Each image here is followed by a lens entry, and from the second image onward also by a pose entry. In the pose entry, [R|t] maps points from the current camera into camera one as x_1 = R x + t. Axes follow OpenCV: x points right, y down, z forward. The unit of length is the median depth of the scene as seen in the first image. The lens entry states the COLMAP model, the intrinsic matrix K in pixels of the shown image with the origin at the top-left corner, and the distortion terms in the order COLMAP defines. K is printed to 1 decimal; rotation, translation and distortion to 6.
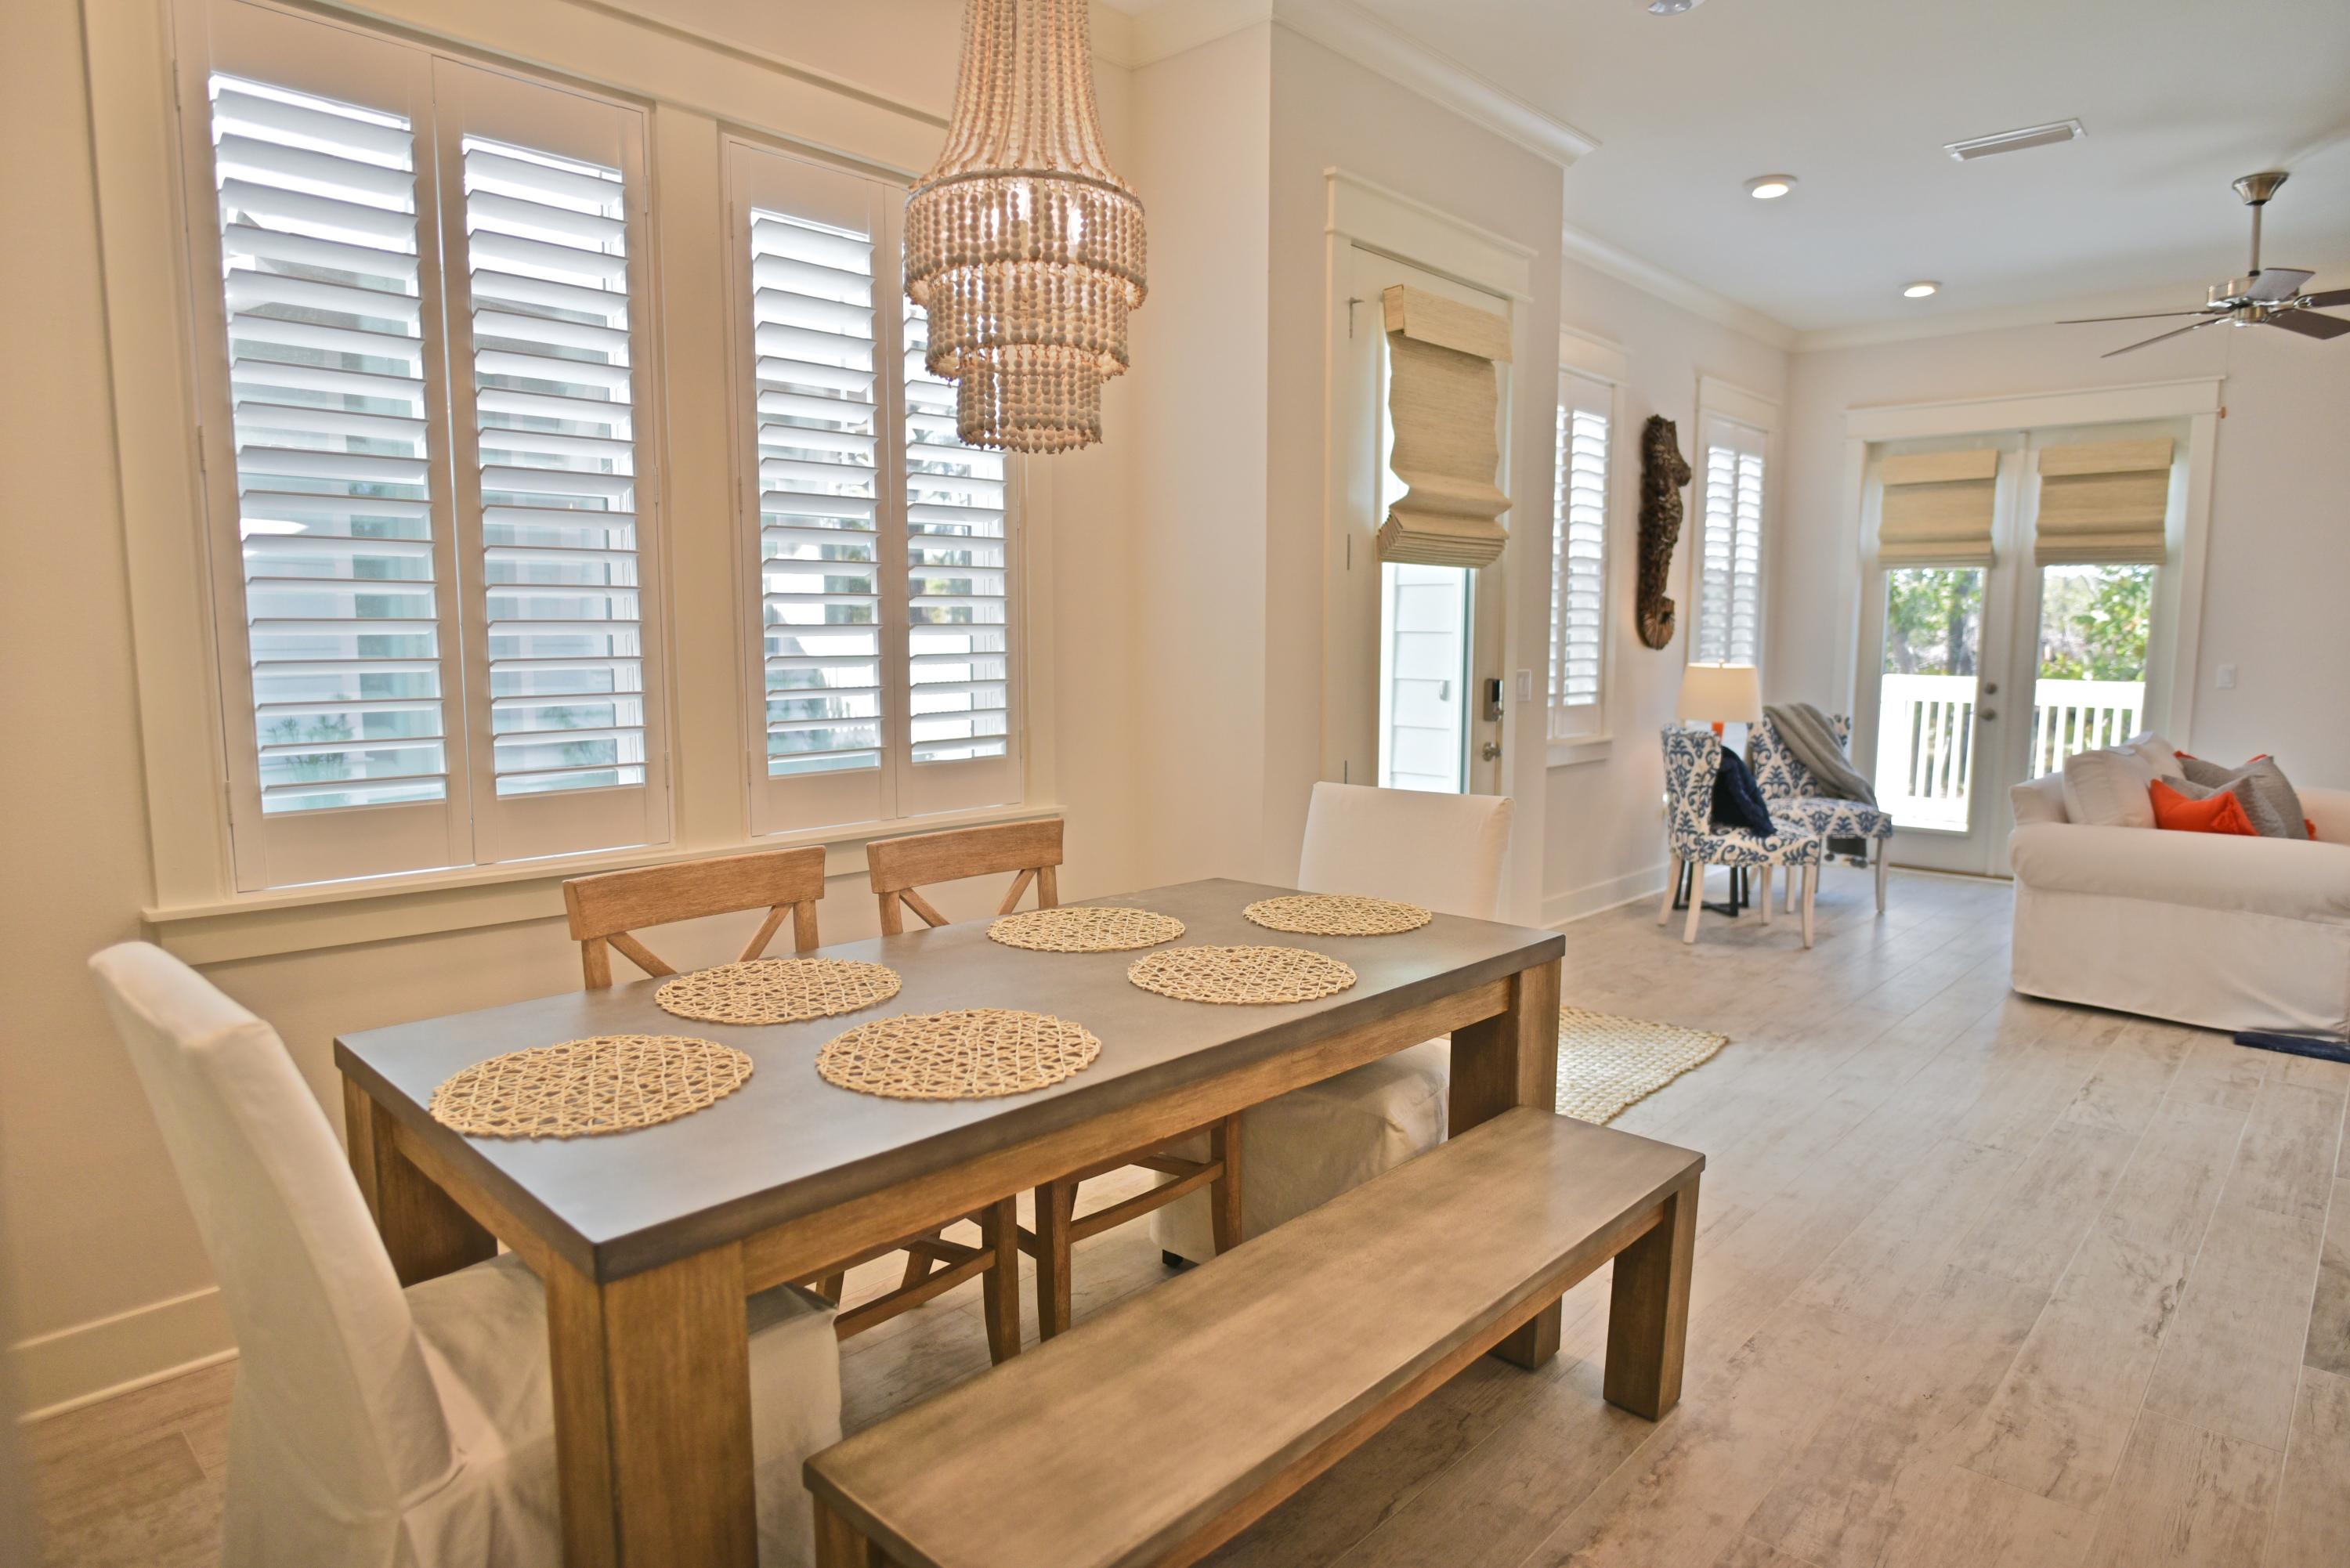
lens RADIAL K [[1353.9, 0, 1169.4], [0, 1353.9, 788.4], [0, 0, 1]] dist [-0.038410, 0.015699]
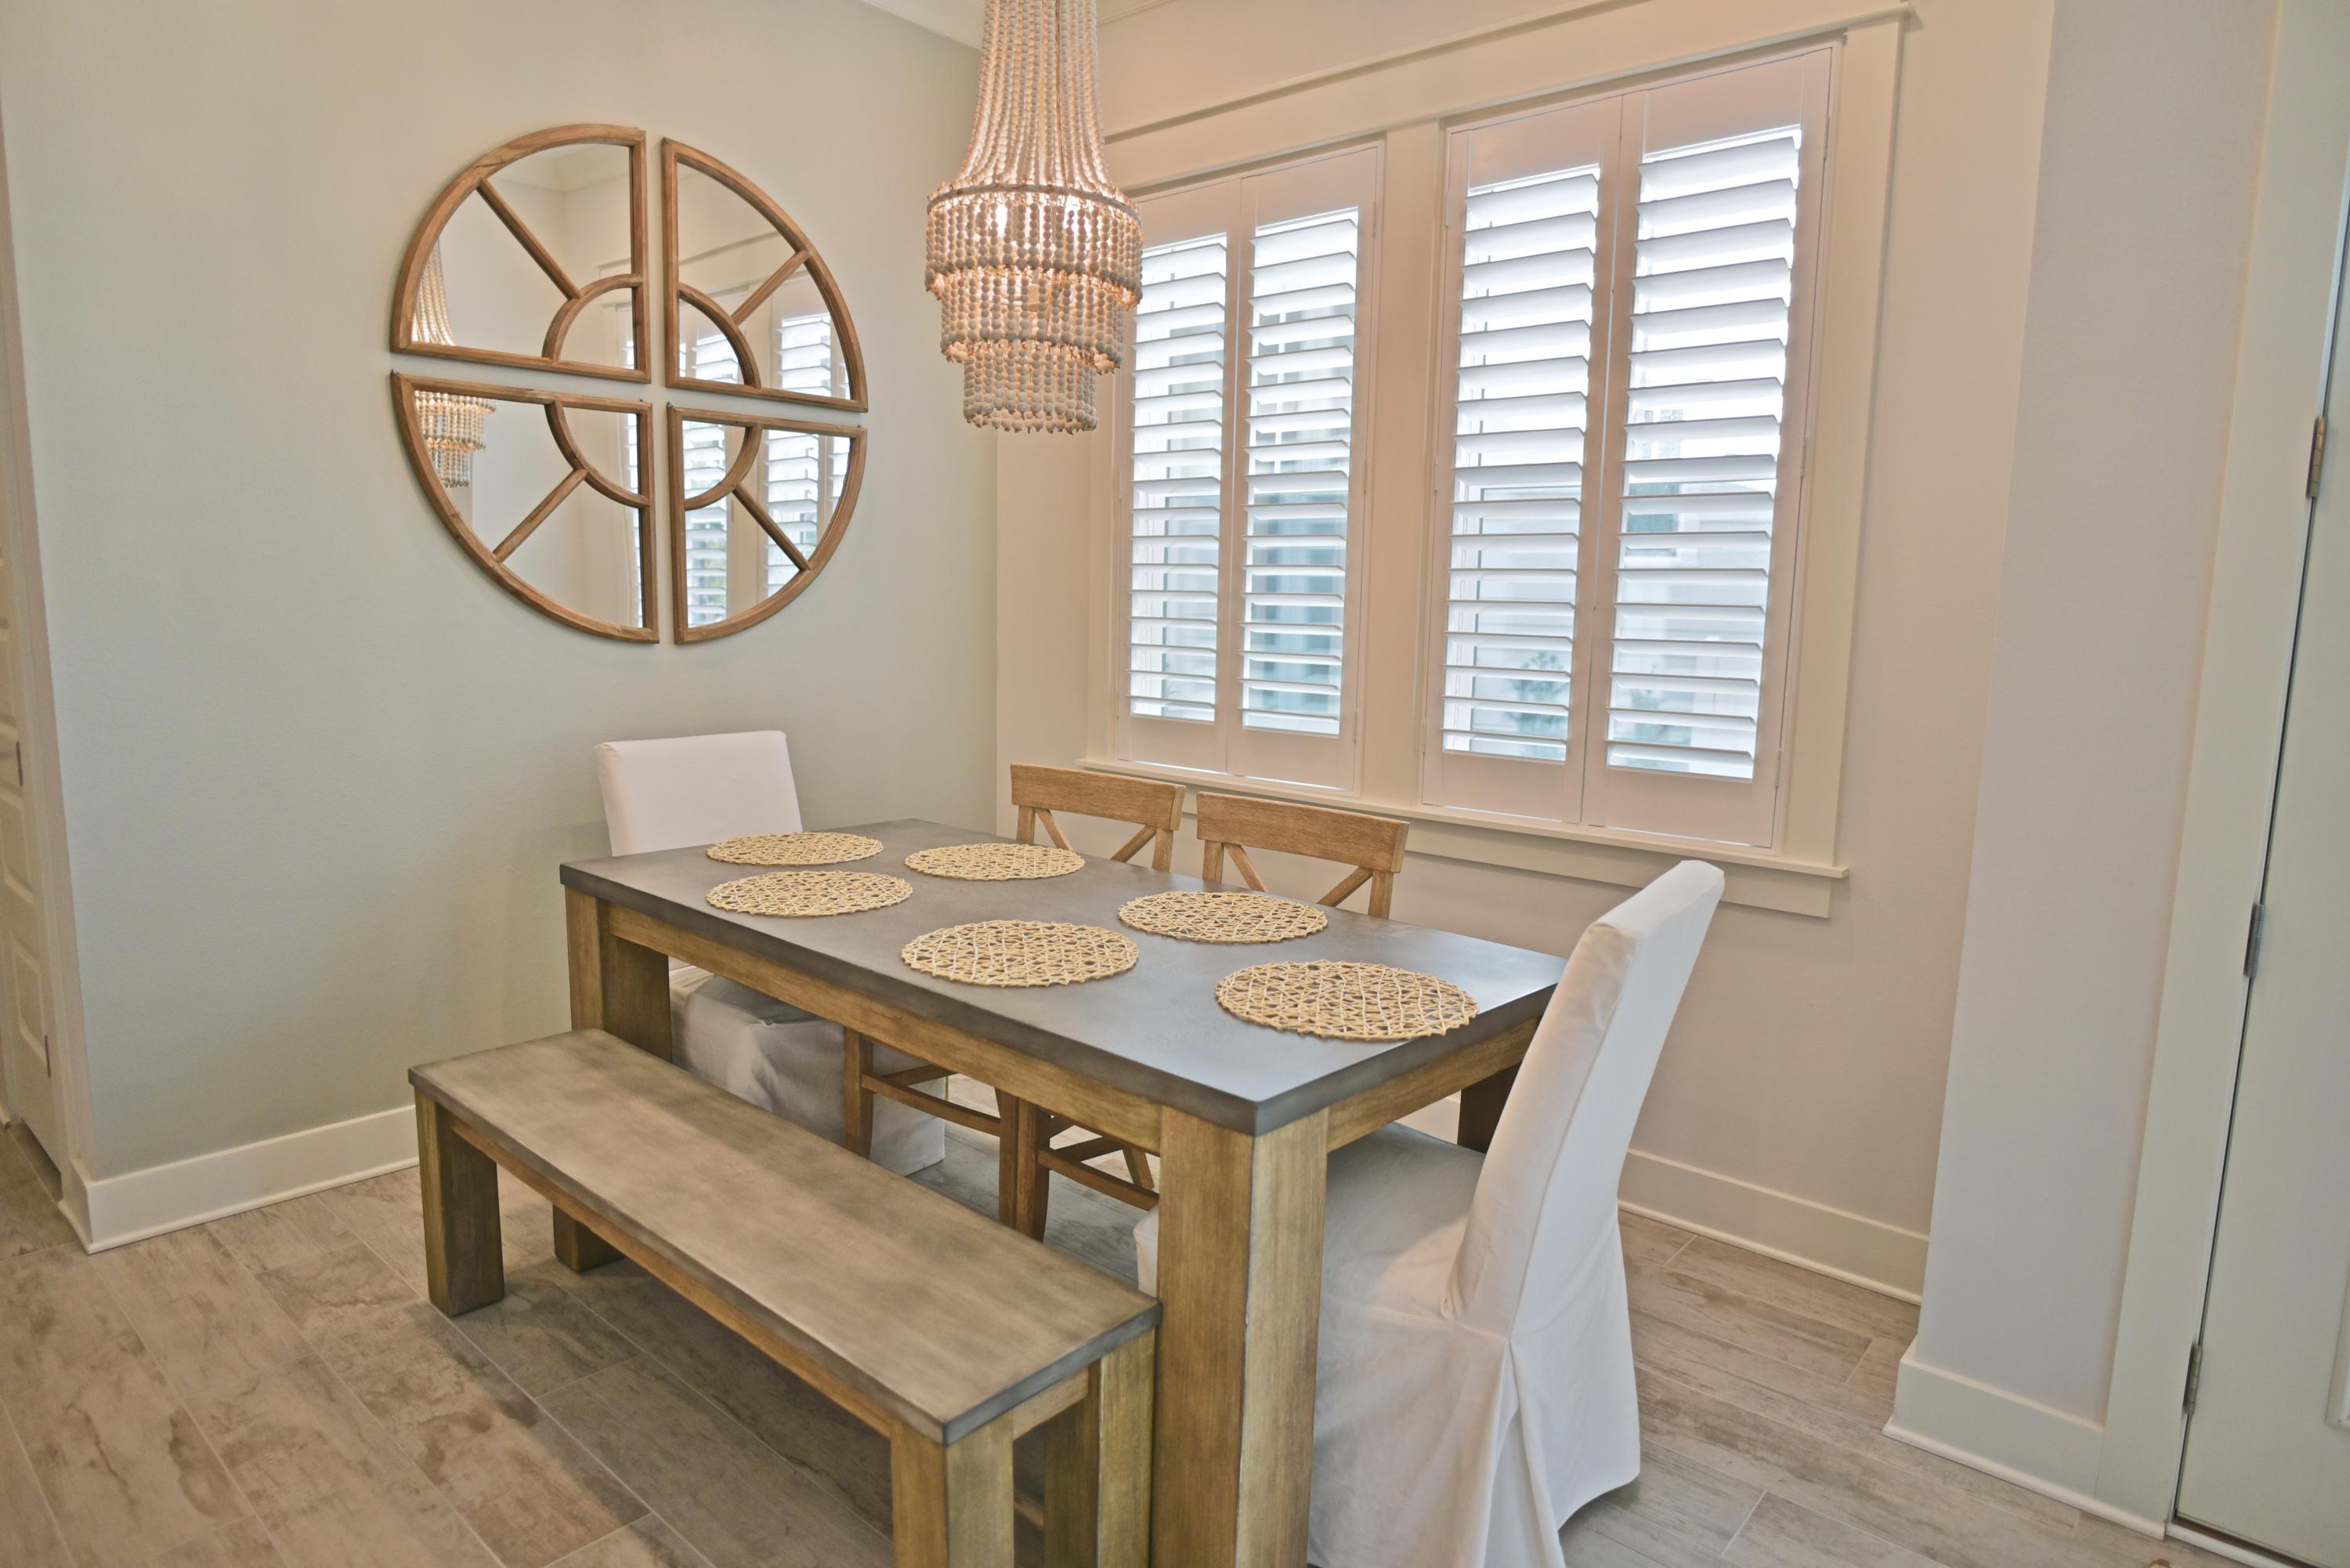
lens RADIAL K [[1353.9, 0, 1180.9], [0, 1353.9, 799.1], [0, 0, 1]] dist [-0.038410, 0.015699]
pose [[0.038143, 0.142017, -0.989129, 1.622008], [-0.143695, 0.980341, 0.135214, -0.187355], [0.988887, 0.136975, 0.057800, 1.708786]]
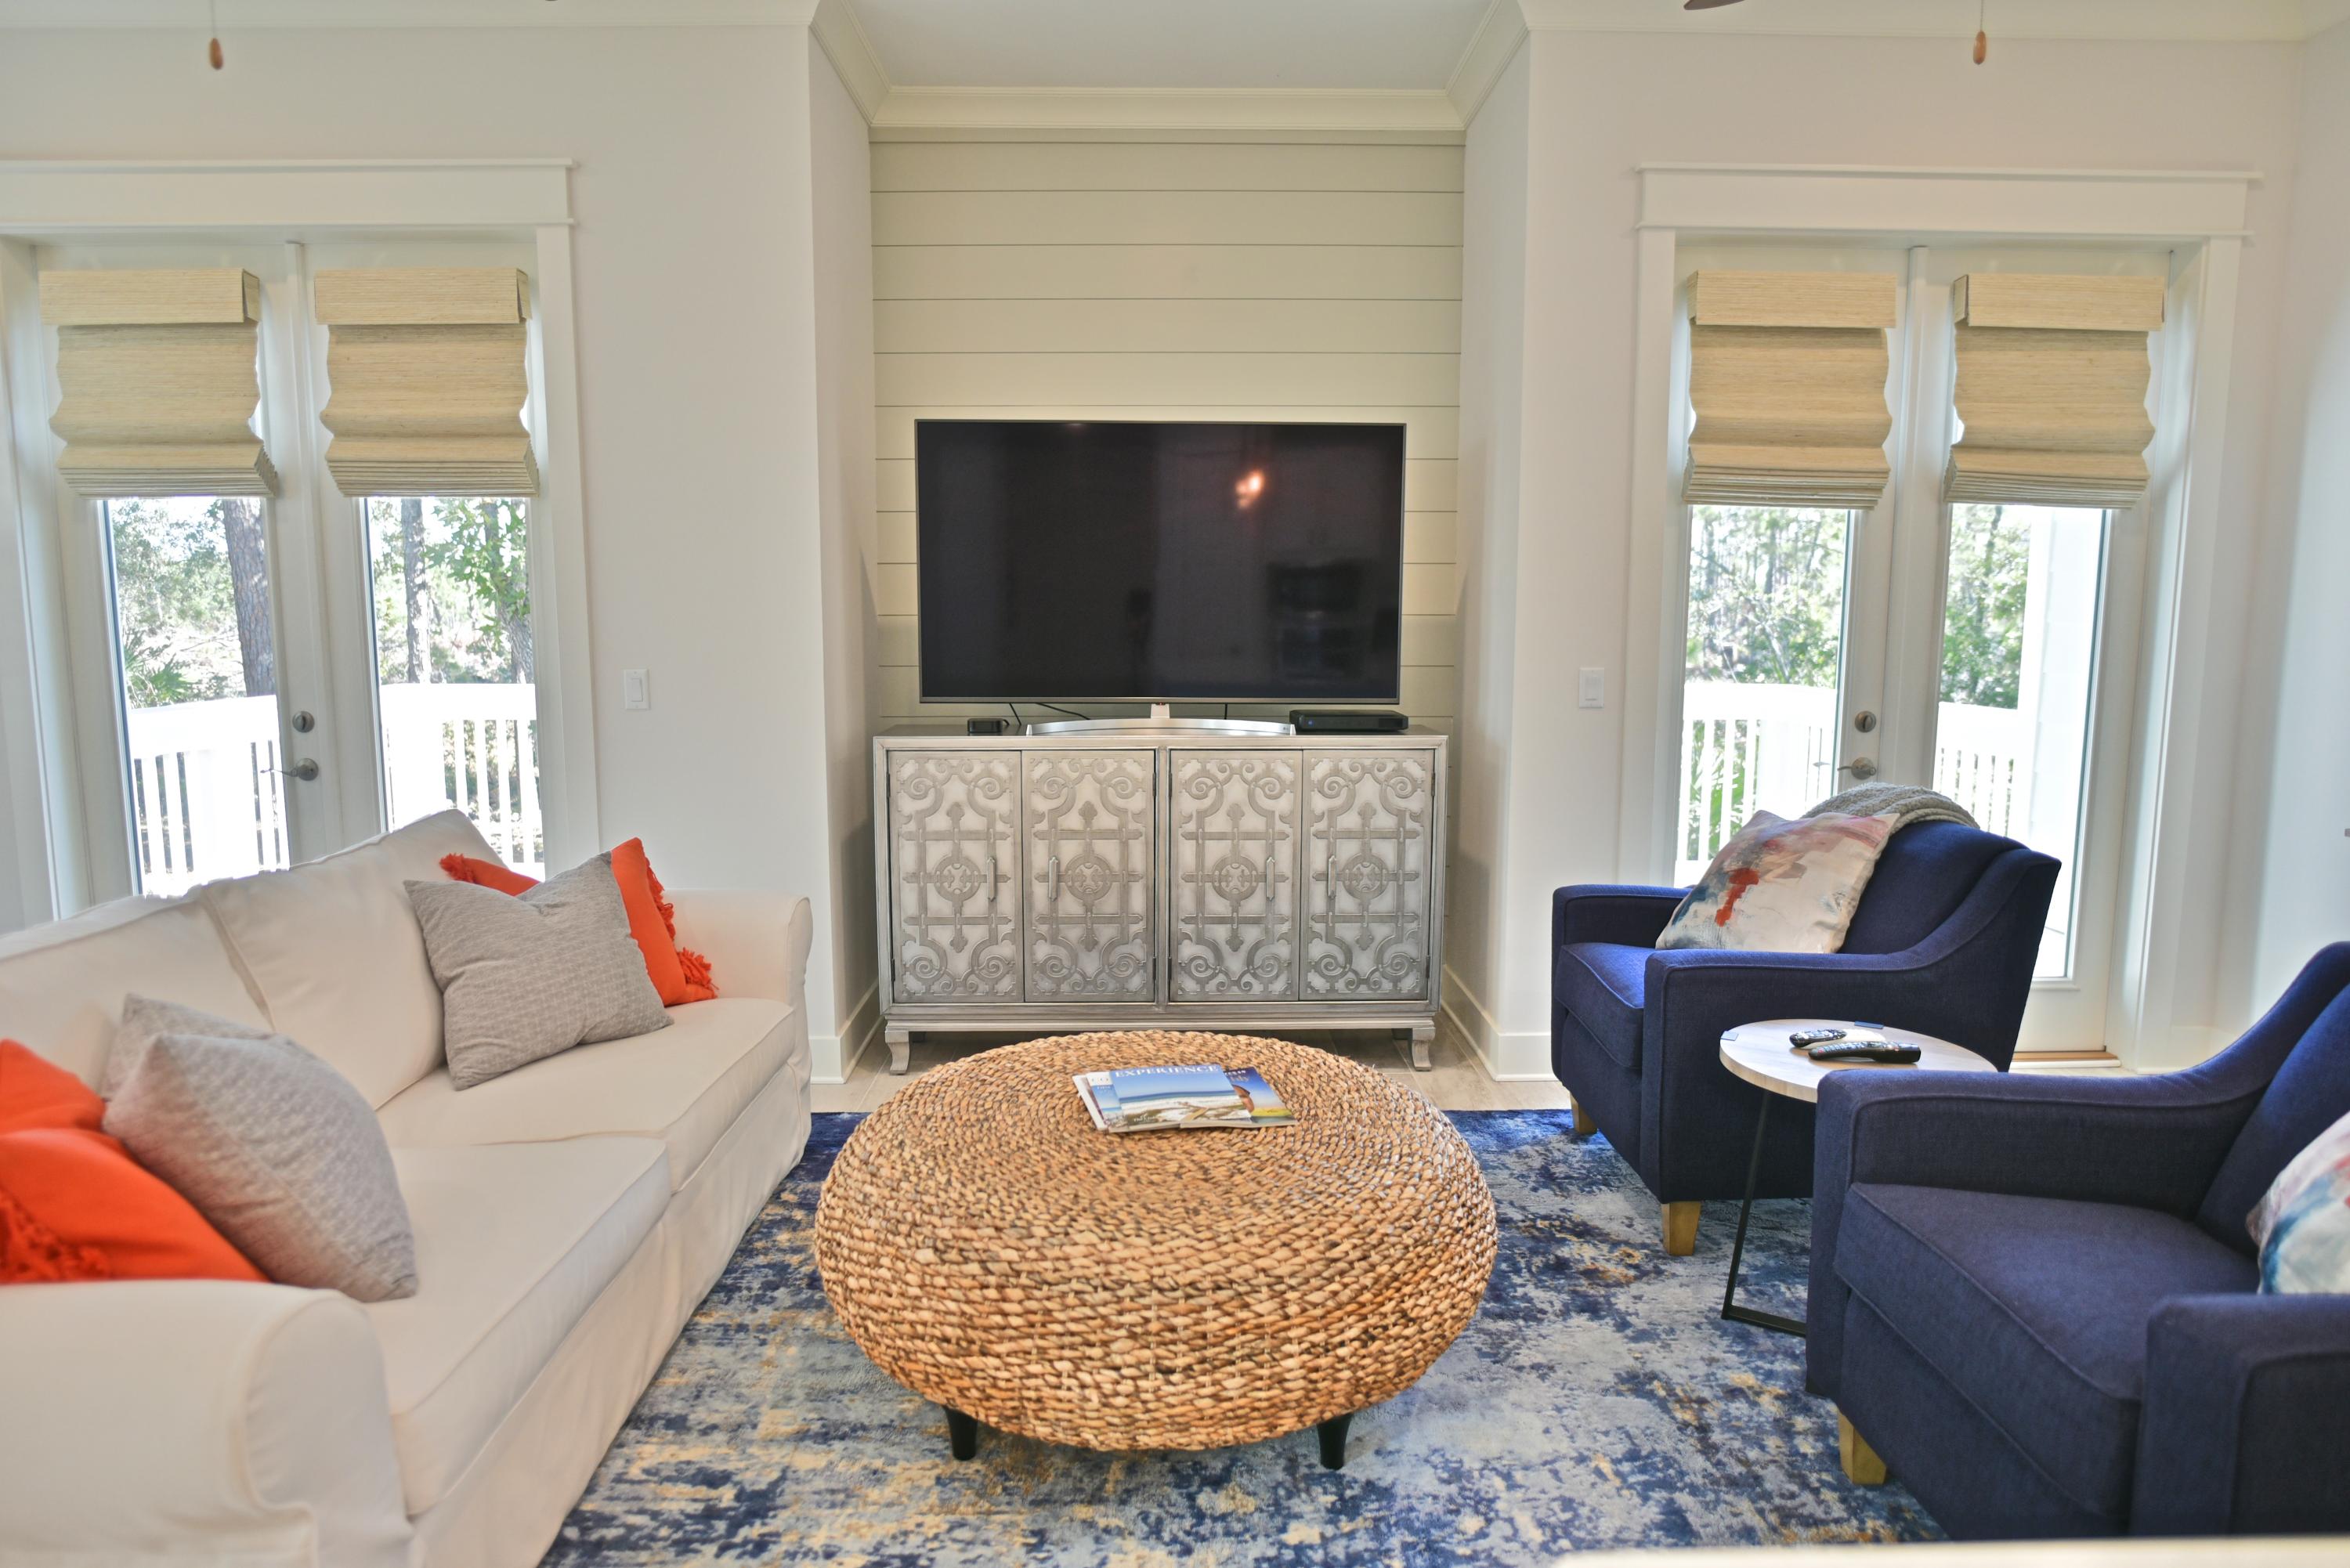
lens RADIAL K [[1353.9, 0, 1172.9], [0, 1353.9, 782.8], [0, 0, 1]] dist [-0.038410, 0.015699]
pose [[0.718367, -0.088460, 0.690017, 0.522041], [0.084242, 0.995645, 0.039938, -0.044490], [-0.690544, 0.029438, 0.722691, 0.389775]]
